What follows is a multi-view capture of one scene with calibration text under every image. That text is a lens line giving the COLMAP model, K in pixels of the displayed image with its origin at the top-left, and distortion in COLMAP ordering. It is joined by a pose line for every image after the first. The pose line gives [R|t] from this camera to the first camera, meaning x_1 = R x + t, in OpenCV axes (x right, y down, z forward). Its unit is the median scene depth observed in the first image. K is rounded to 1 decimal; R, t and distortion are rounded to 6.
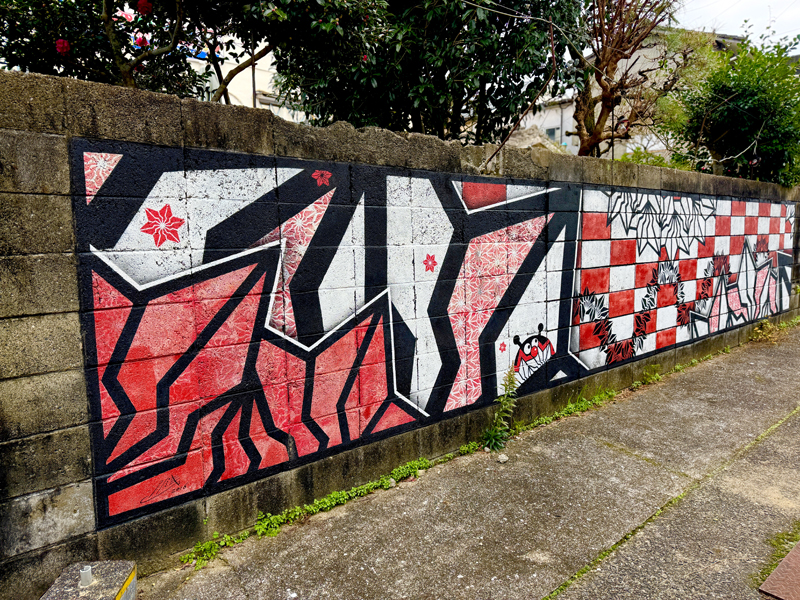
lens RADIAL K [[567.3, 0, 399.3], [0, 567.3, 305.0], [0, 0, 1]] dist [0.043315, -0.064703]
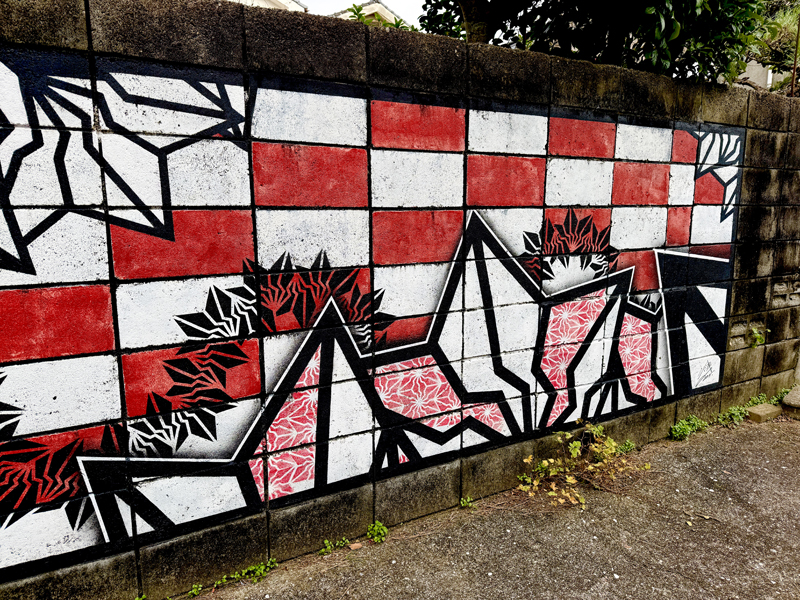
lens RADIAL K [[567.3, 0, 401.2], [0, 567.3, 293.6], [0, 0, 1]] dist [0.043315, -0.064703]
pose [[0.981158, 0.054172, -0.185460, 0.617242], [-0.045707, 0.997722, 0.049617, -0.082887], [0.187725, -0.040205, 0.981398, 0.632660]]
